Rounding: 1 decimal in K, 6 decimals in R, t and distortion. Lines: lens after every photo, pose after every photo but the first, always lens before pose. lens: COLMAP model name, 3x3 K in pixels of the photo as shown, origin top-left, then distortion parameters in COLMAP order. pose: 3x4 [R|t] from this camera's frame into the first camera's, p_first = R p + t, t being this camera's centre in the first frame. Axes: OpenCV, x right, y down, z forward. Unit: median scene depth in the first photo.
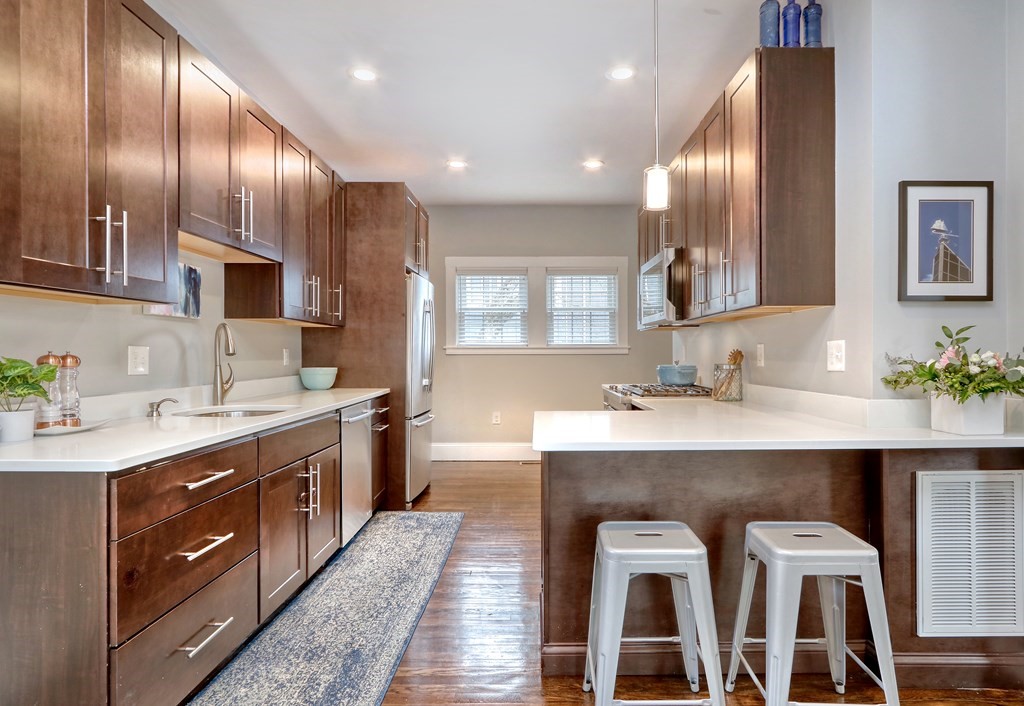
lens RADIAL K [[568.3, 0, 515.8], [0, 568.3, 353.9], [0, 0, 1]] dist [0.000171, 0.000003]
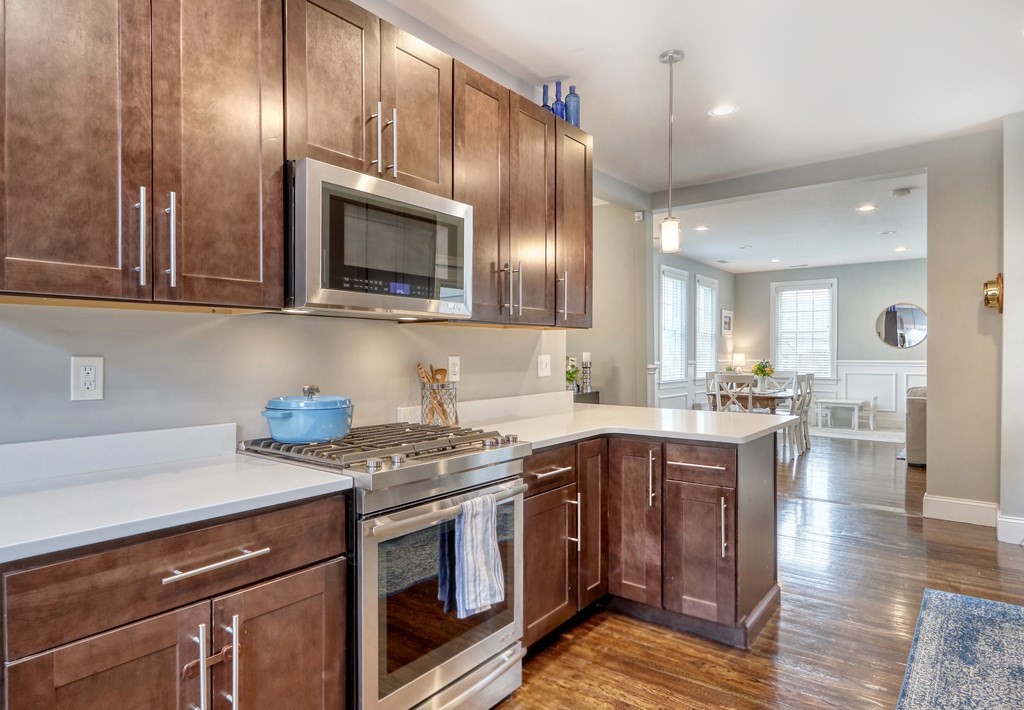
lens RADIAL K [[600.5, 0, 506.0], [0, 600.5, 353.3], [0, 0, 1]] dist [0.004308, -0.001906]
pose [[-0.799465, 0.005011, 0.600692, -0.272302], [0.004193, 0.999987, -0.002762, -0.025052], [-0.600698, 0.000311, -0.799476, 2.368060]]
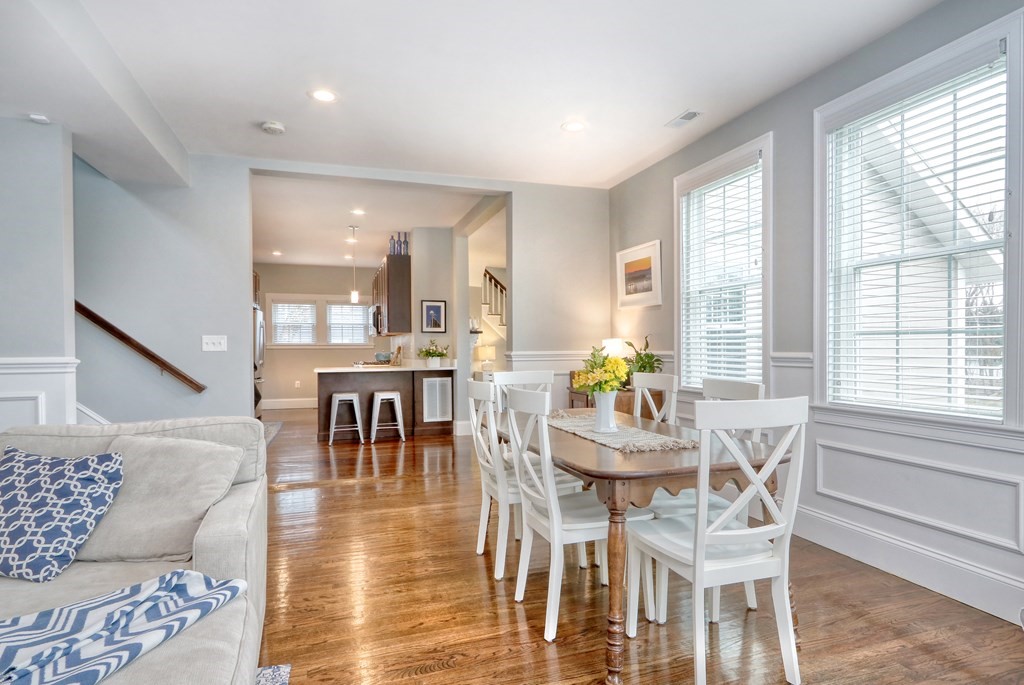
lens RADIAL K [[566.3, 0, 516.6], [0, 566.3, 349.8], [0, 0, 1]] dist [0.020686, 0.000093]
pose [[0.939674, -0.001892, 0.342067, 0.006144], [0.002187, 0.999997, -0.000477, 0.019657], [-0.342065, 0.001196, 0.939675, -2.622308]]
